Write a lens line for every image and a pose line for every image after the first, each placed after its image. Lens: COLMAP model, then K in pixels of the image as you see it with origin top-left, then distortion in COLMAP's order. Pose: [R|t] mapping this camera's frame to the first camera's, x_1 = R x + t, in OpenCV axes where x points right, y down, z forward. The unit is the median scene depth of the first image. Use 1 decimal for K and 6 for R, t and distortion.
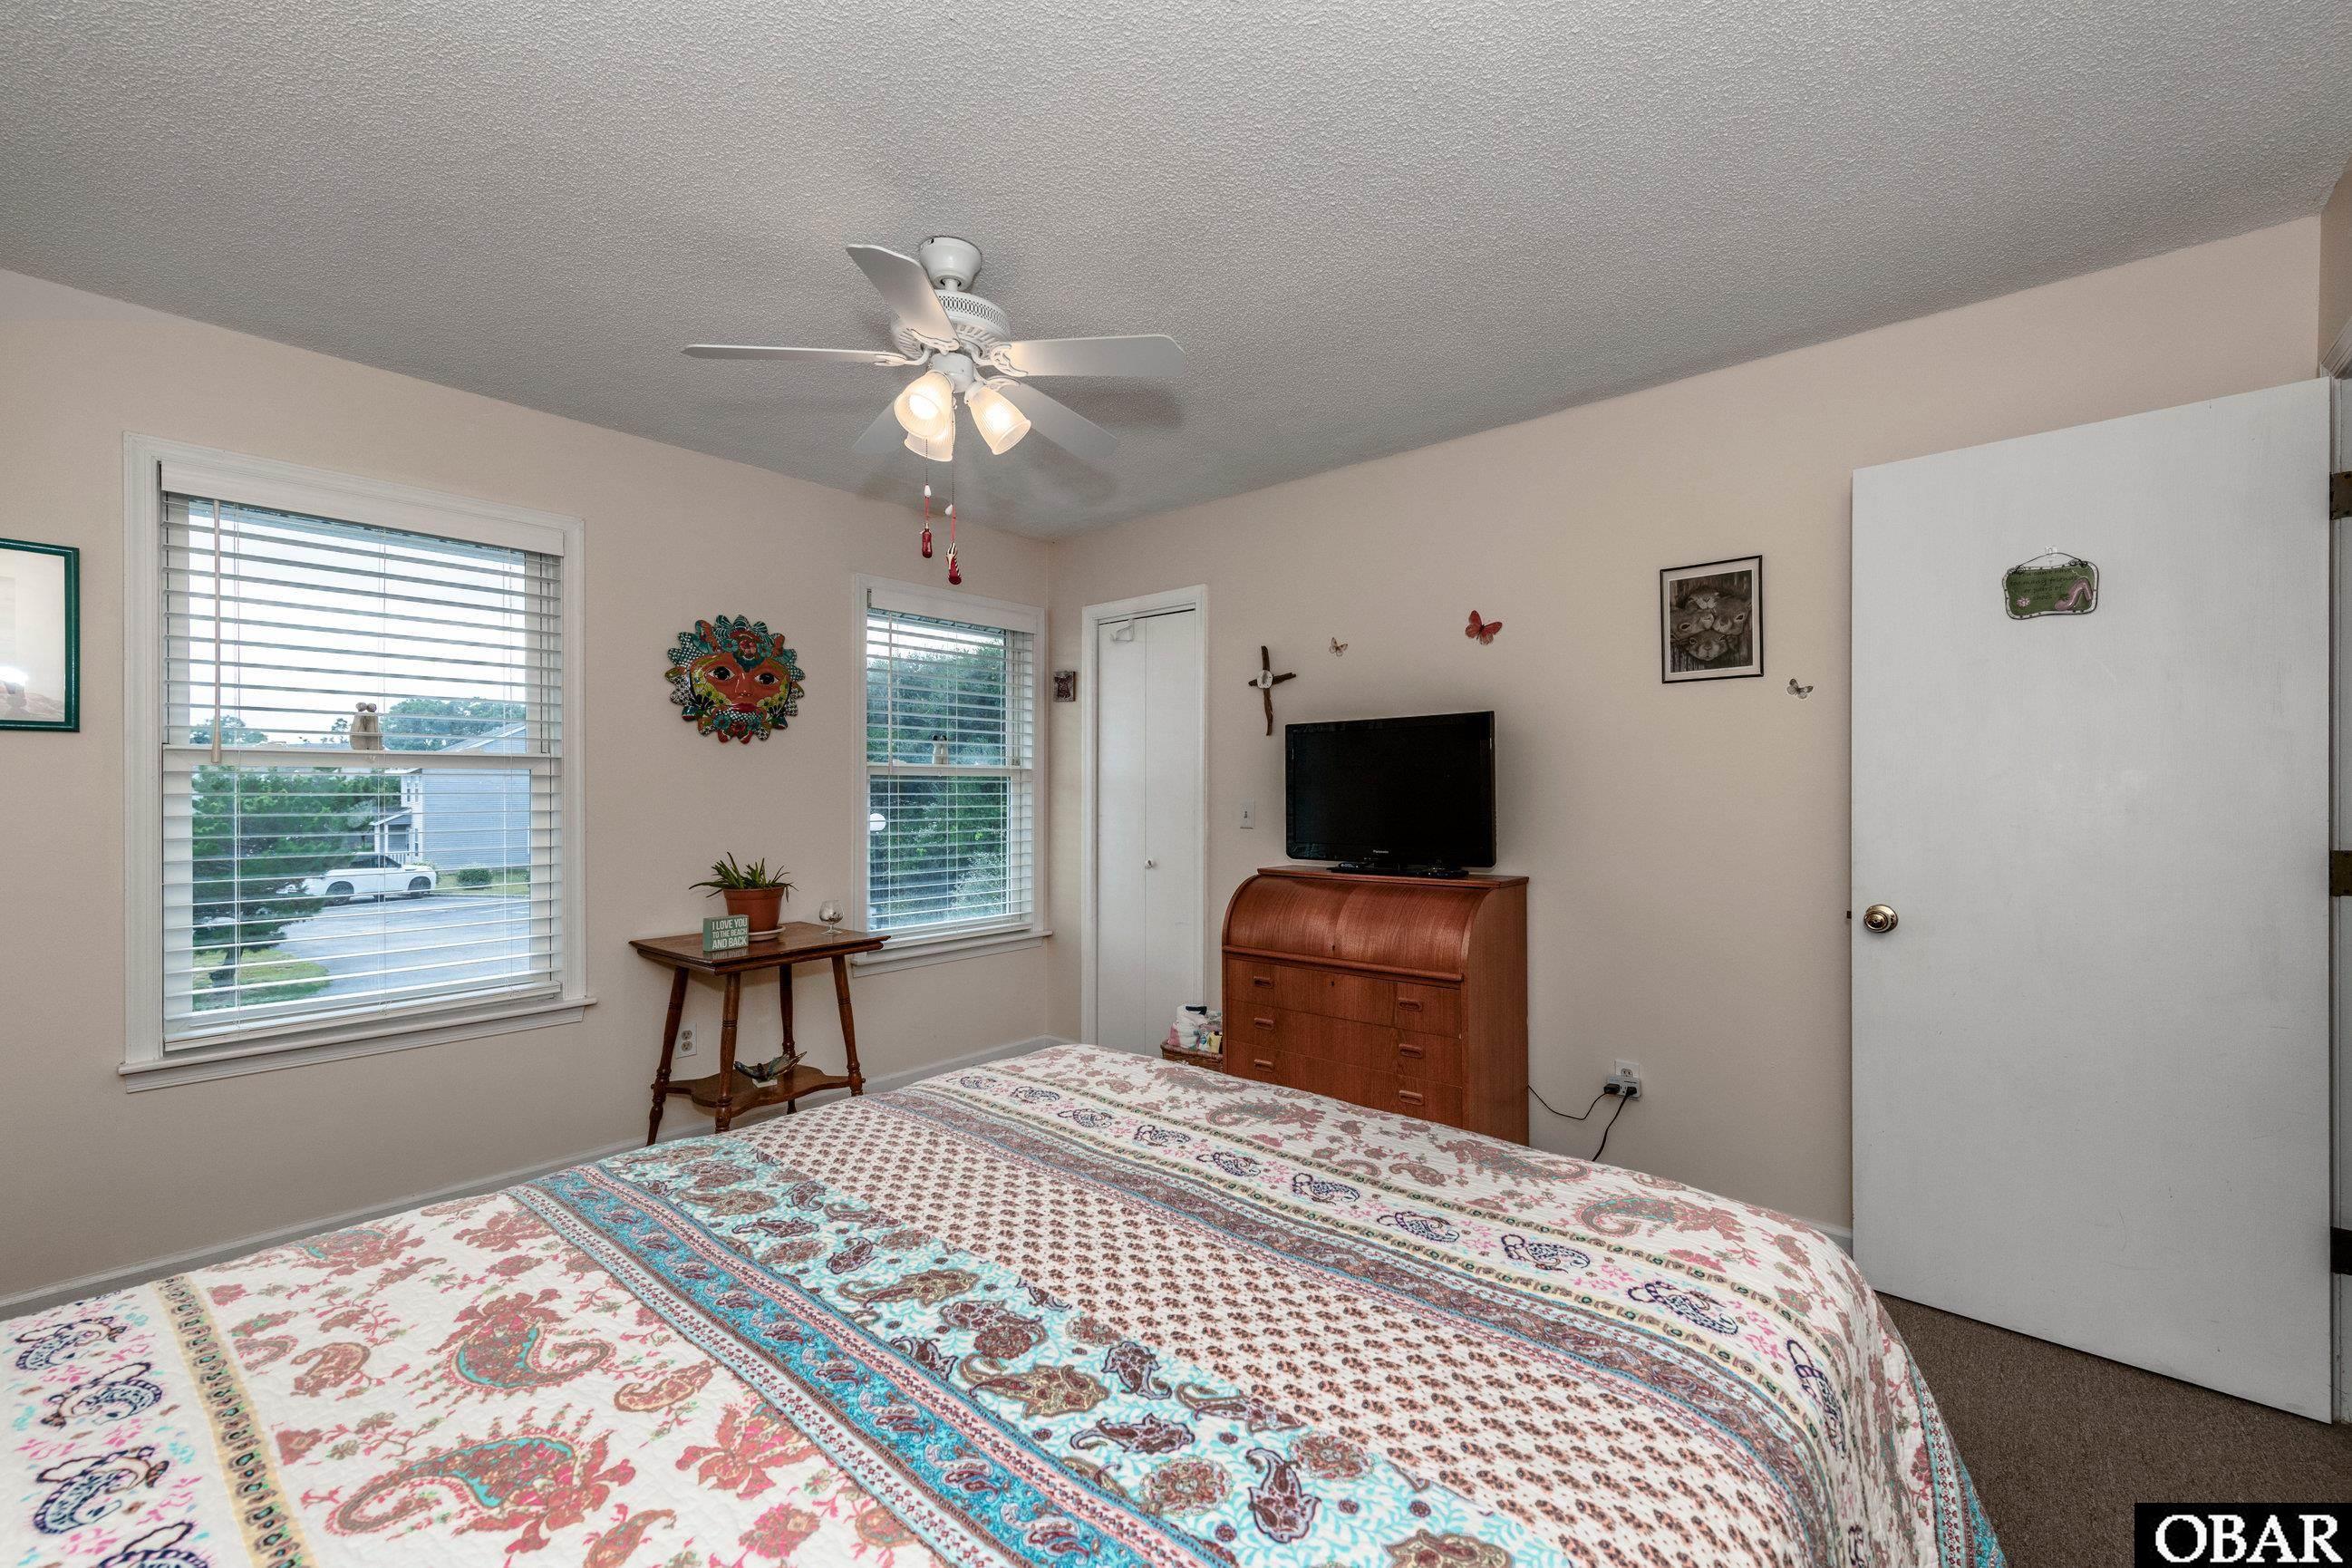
lens RADIAL K [[950.2, 0, 1174.8], [0, 950.2, 788.1], [0, 0, 1]] dist [0.000335, -0.000053]
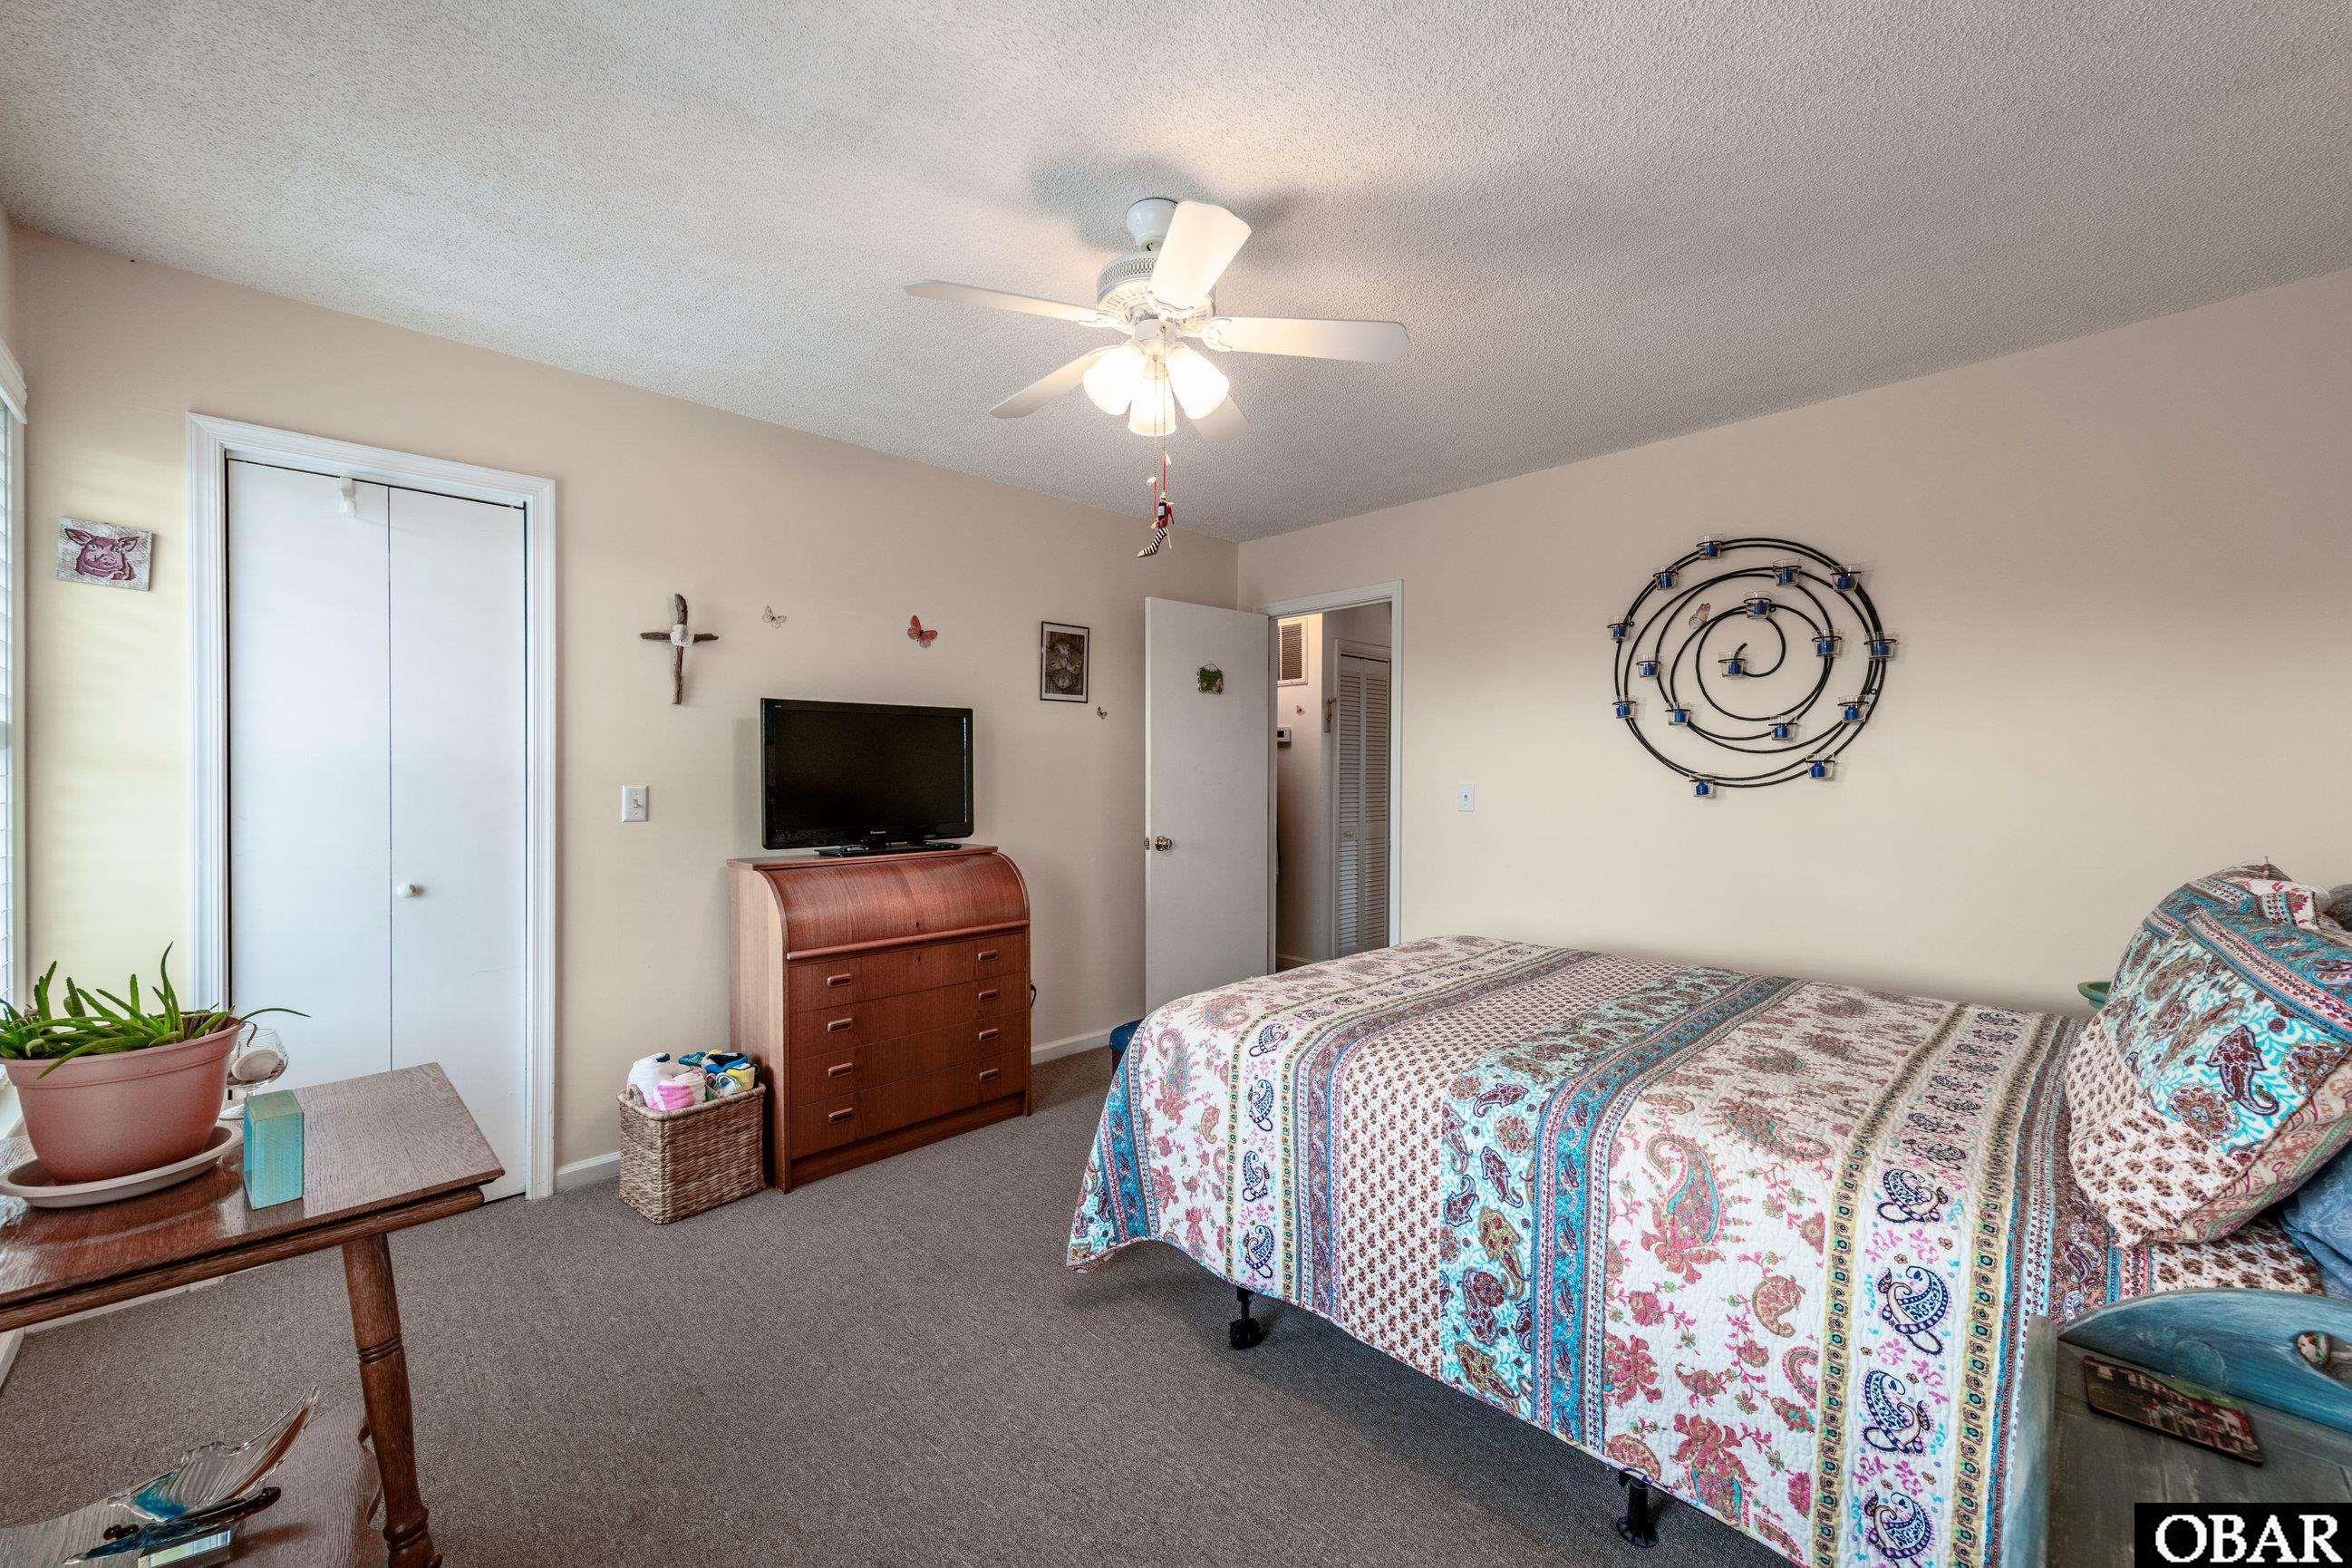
lens RADIAL K [[950.2, 0, 1174.8], [0, 950.2, 782.2], [0, 0, 1]] dist [0.000335, -0.000053]
pose [[0.045053, -0.003478, 0.998979, -0.956786], [-0.000332, 0.999994, 0.003496, 0.010466], [-0.998985, -0.000489, 0.045051, 0.752565]]
